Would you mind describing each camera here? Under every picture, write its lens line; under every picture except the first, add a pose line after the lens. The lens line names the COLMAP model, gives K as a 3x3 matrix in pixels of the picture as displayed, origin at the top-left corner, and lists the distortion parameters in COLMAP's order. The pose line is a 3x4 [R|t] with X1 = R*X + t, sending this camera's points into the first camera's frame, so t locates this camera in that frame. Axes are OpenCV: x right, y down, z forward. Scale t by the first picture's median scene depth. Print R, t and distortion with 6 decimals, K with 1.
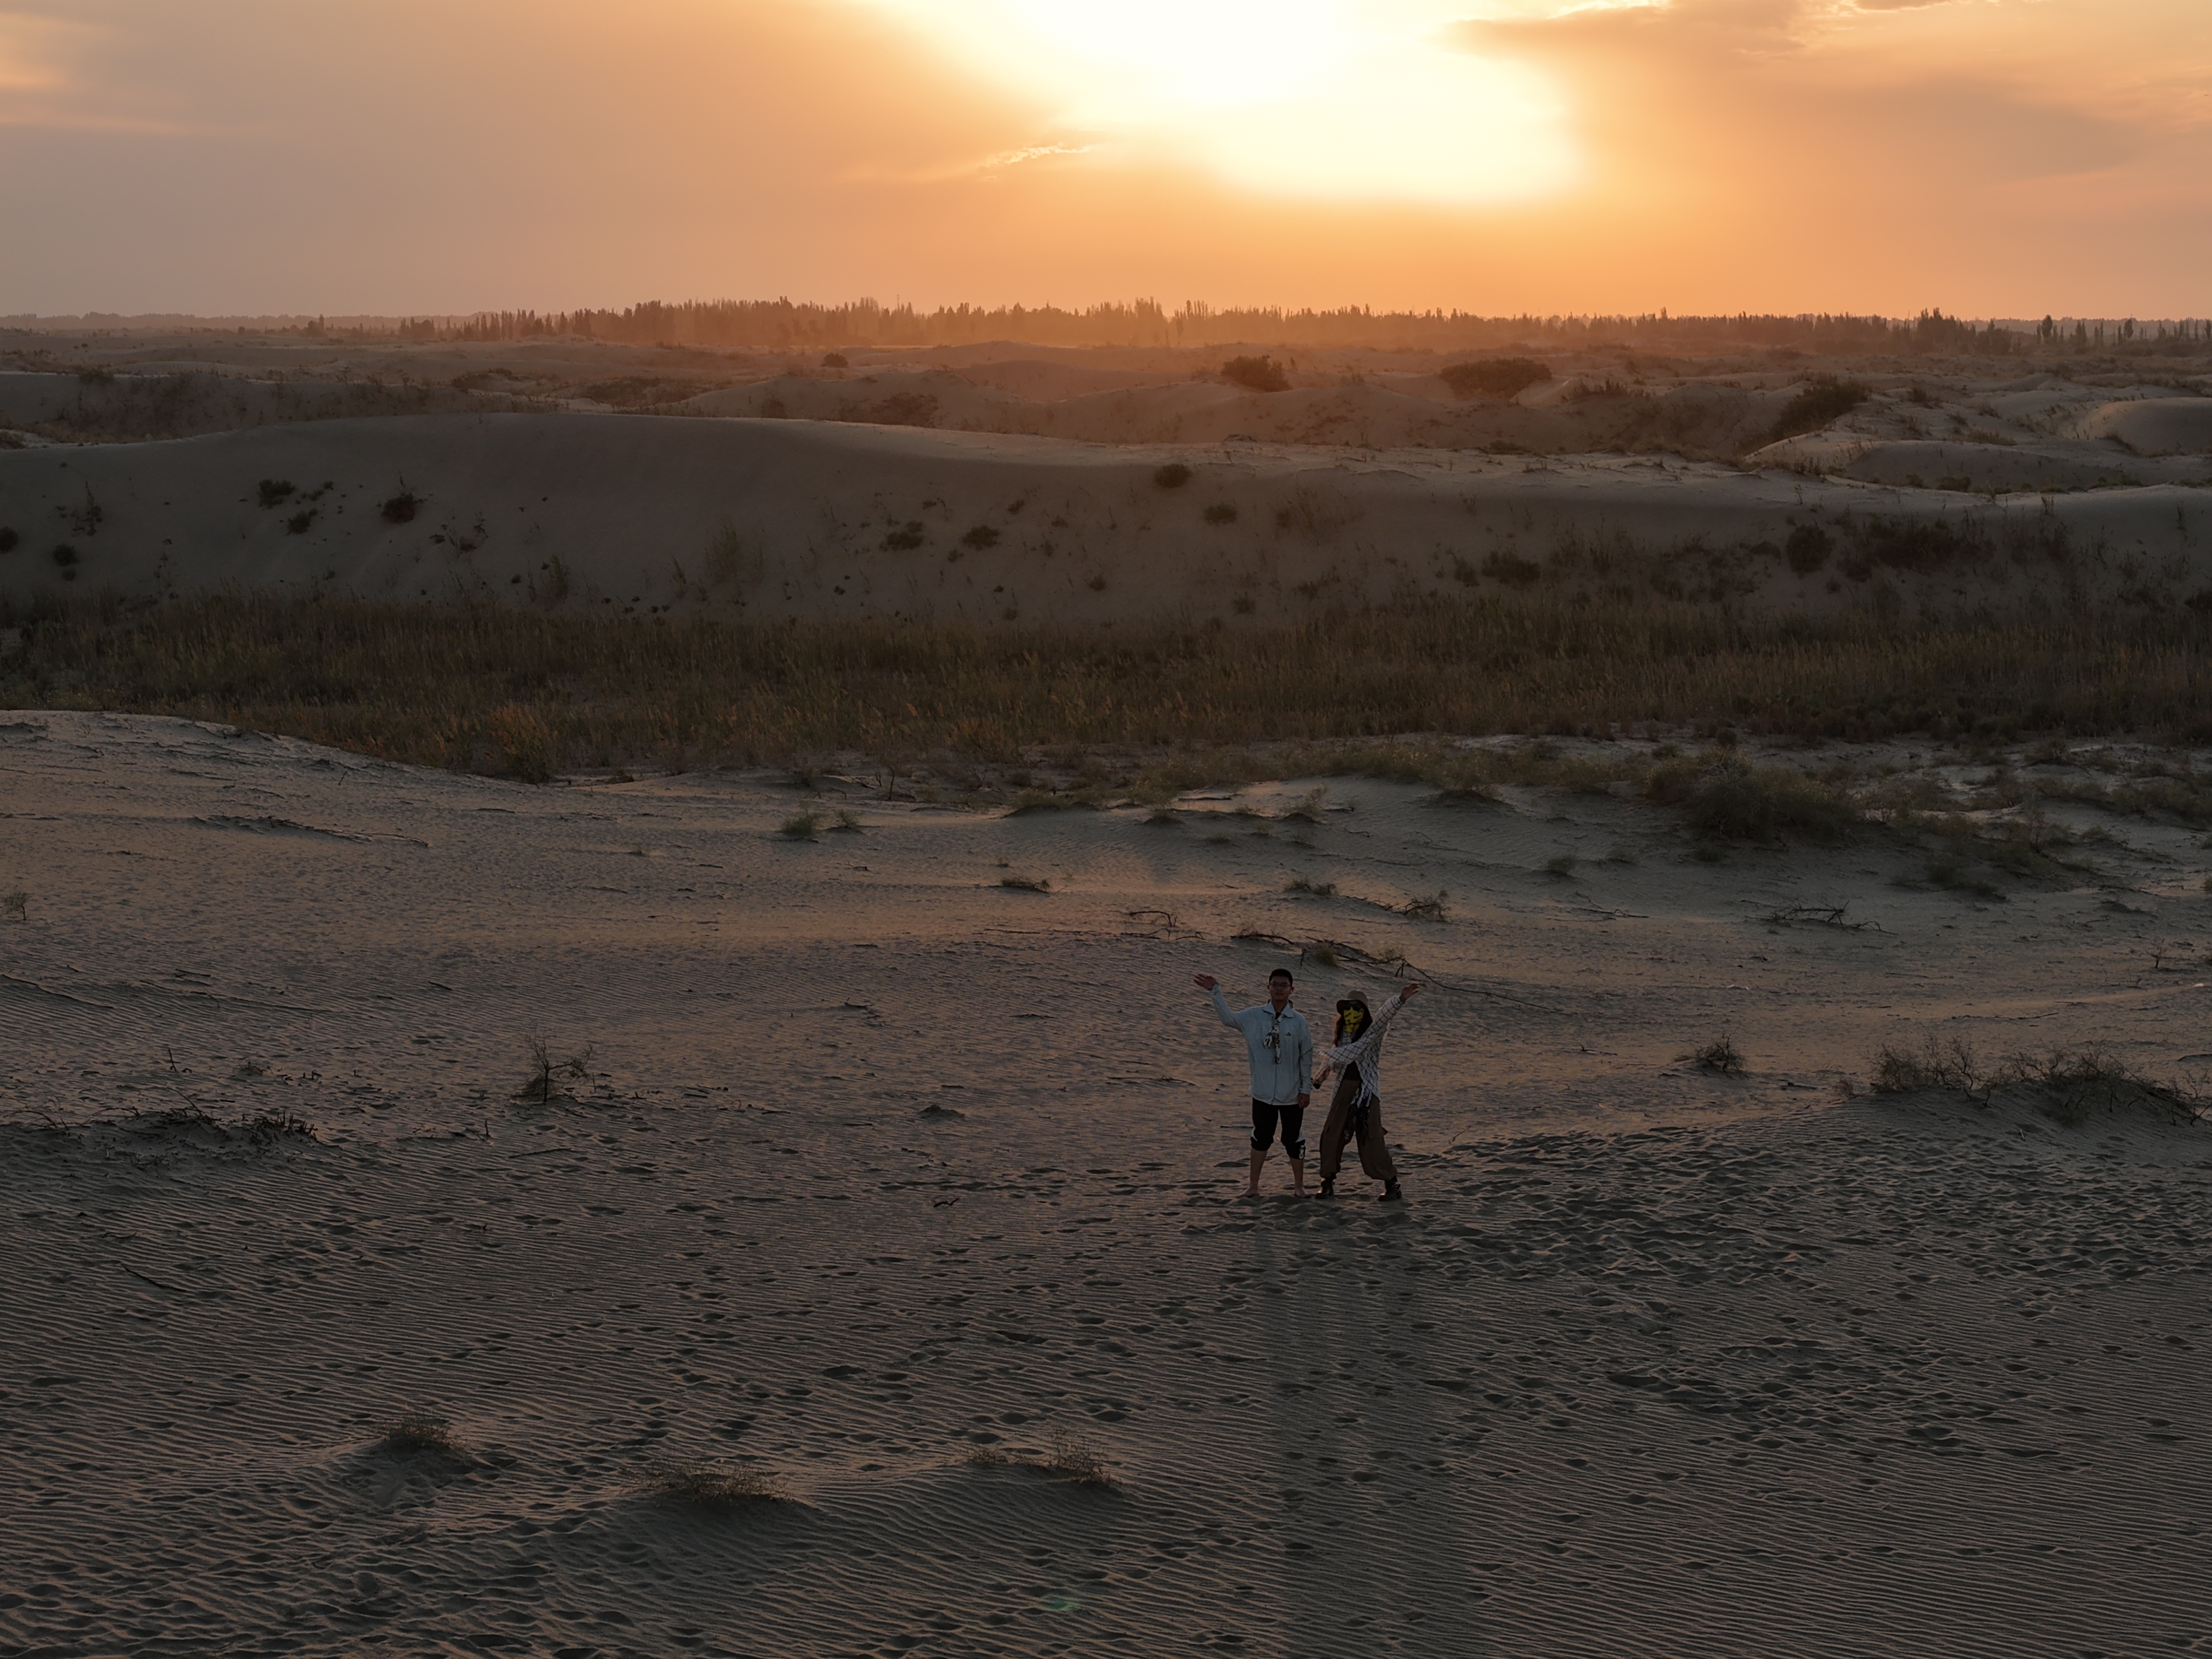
lens RADIAL K [[4550.0, 0, 1068.6], [0, 4550.0, 763.6], [0, 0, 1]] dist [-0.223912, 0.908878]
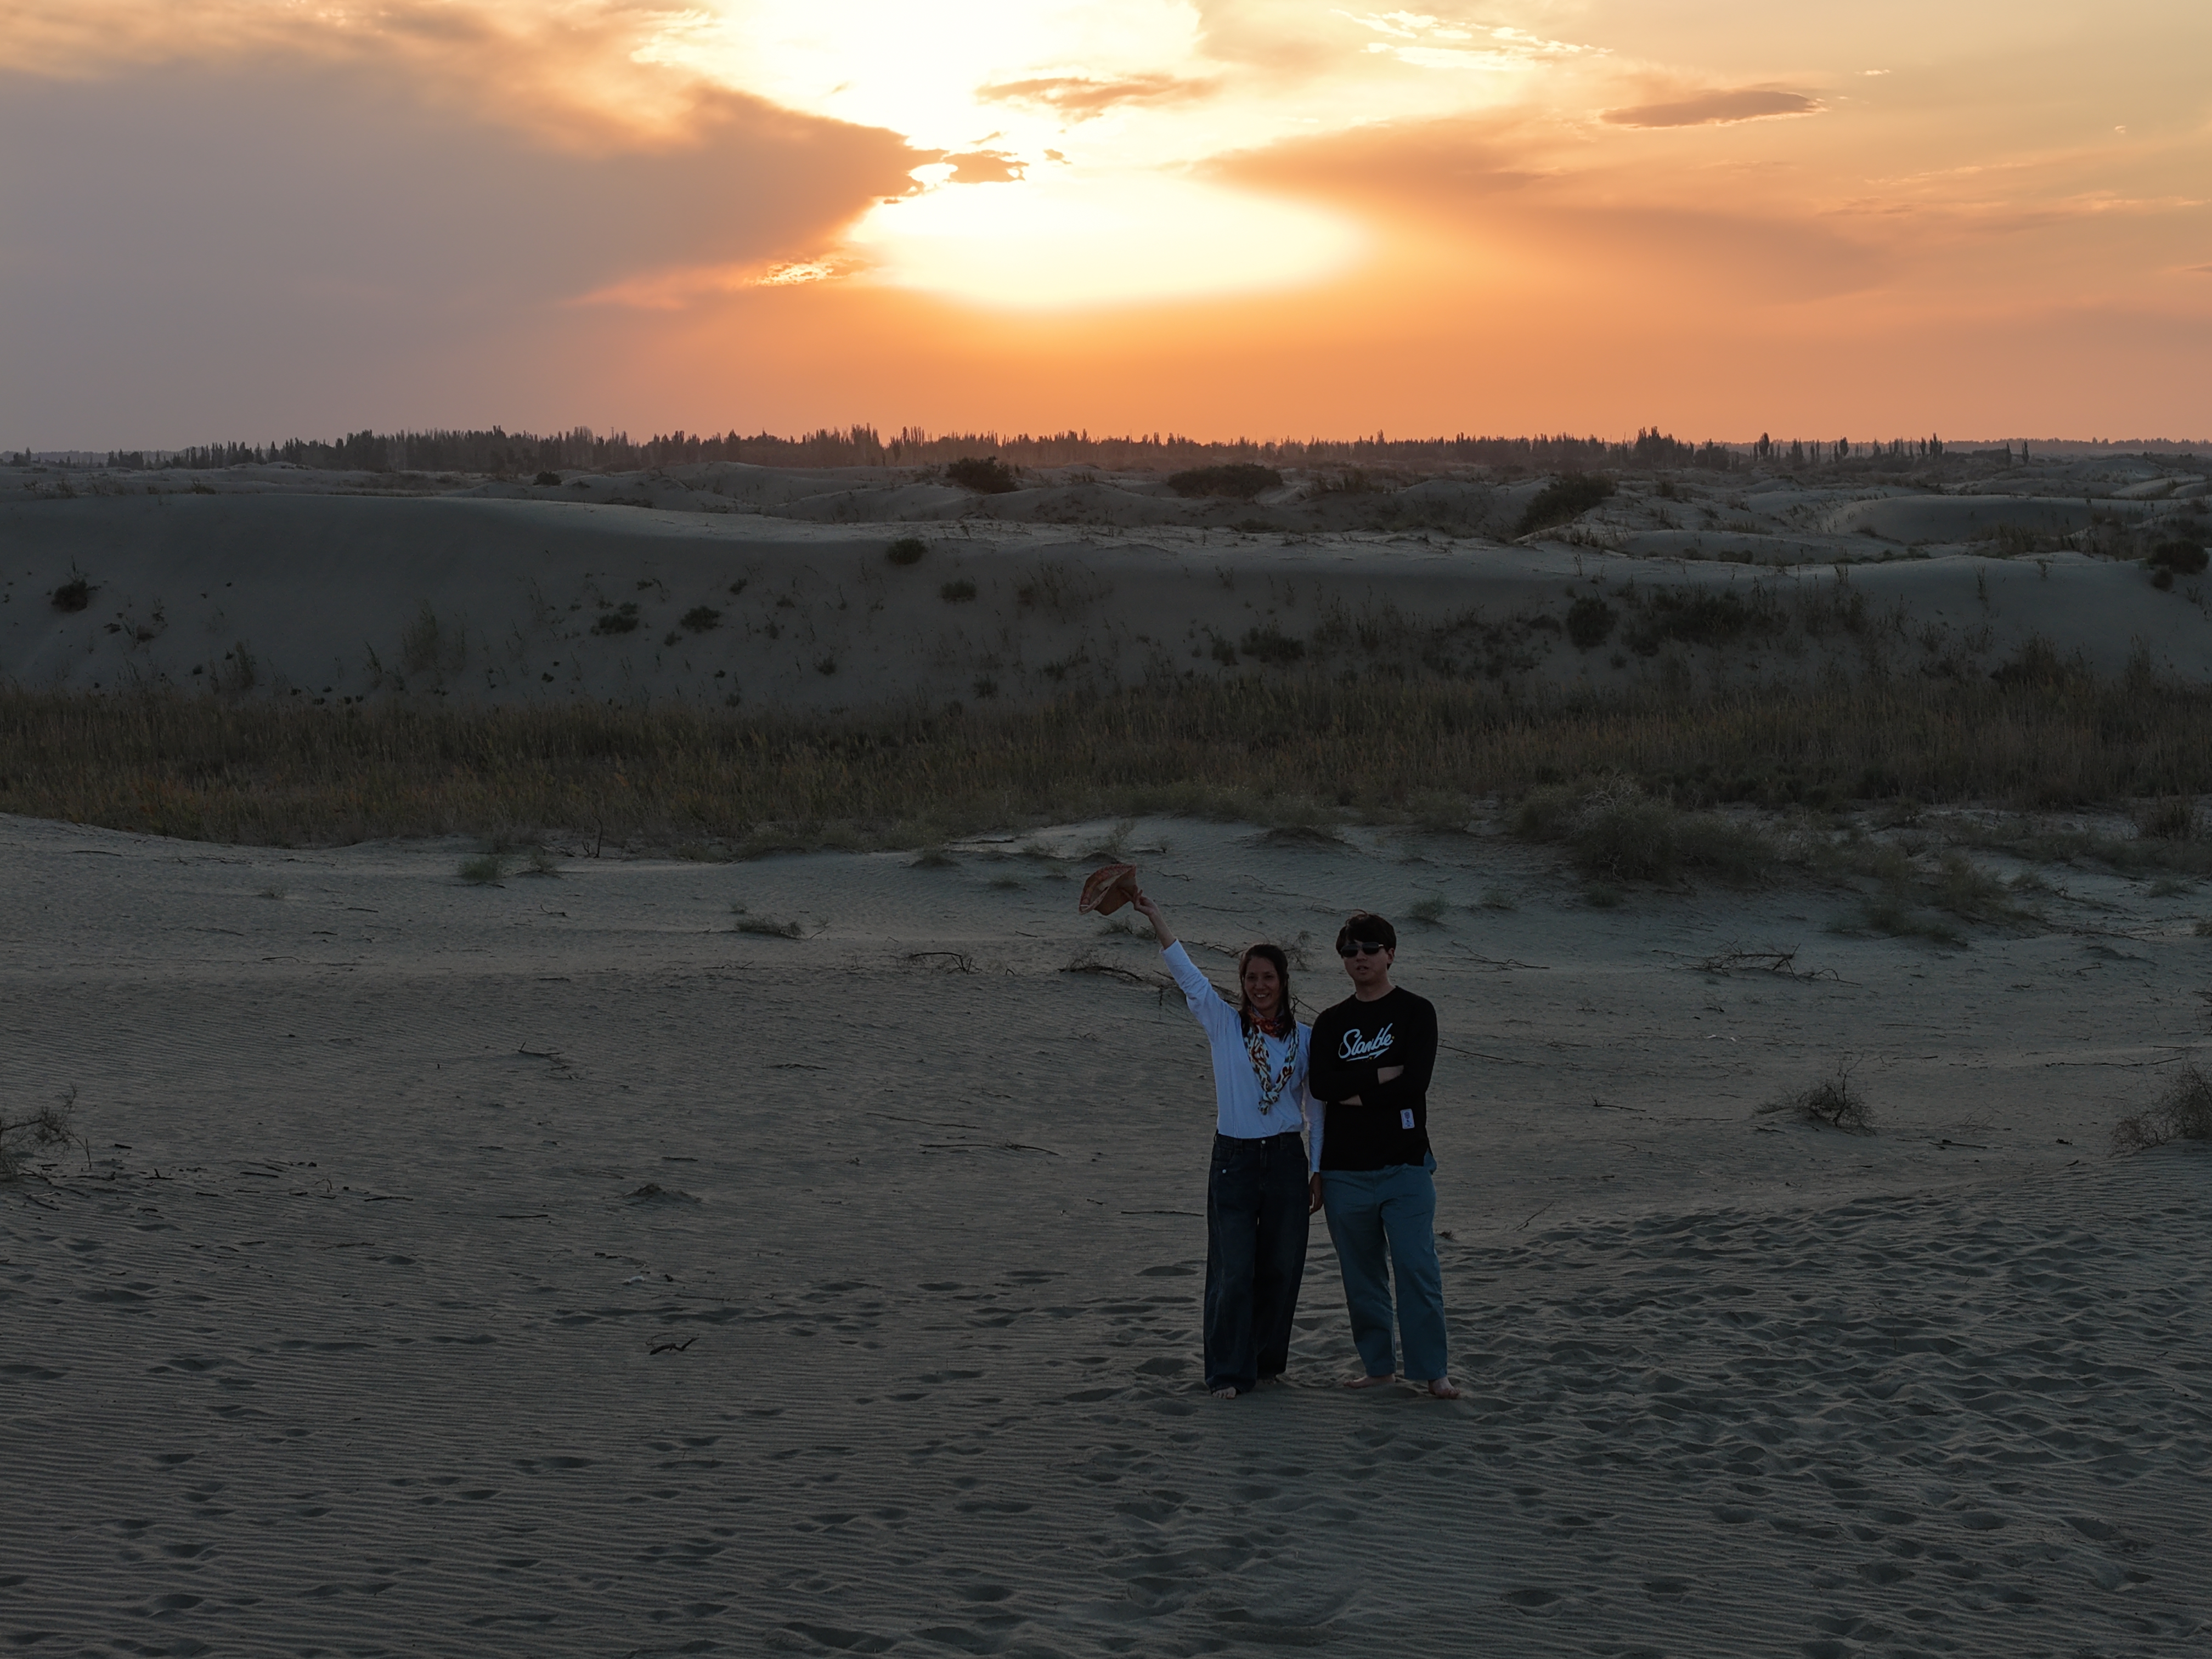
lens RADIAL K [[4537.3, 0, 1102.7], [0, 4537.3, 765.8], [0, 0, 1]] dist [-0.225481, 1.080640]
pose [[0.997521, -0.009811, 0.069676, -0.005195], [0.011803, 0.999531, -0.028241, 0.017724], [-0.069366, 0.028993, 0.997170, 0.187197]]
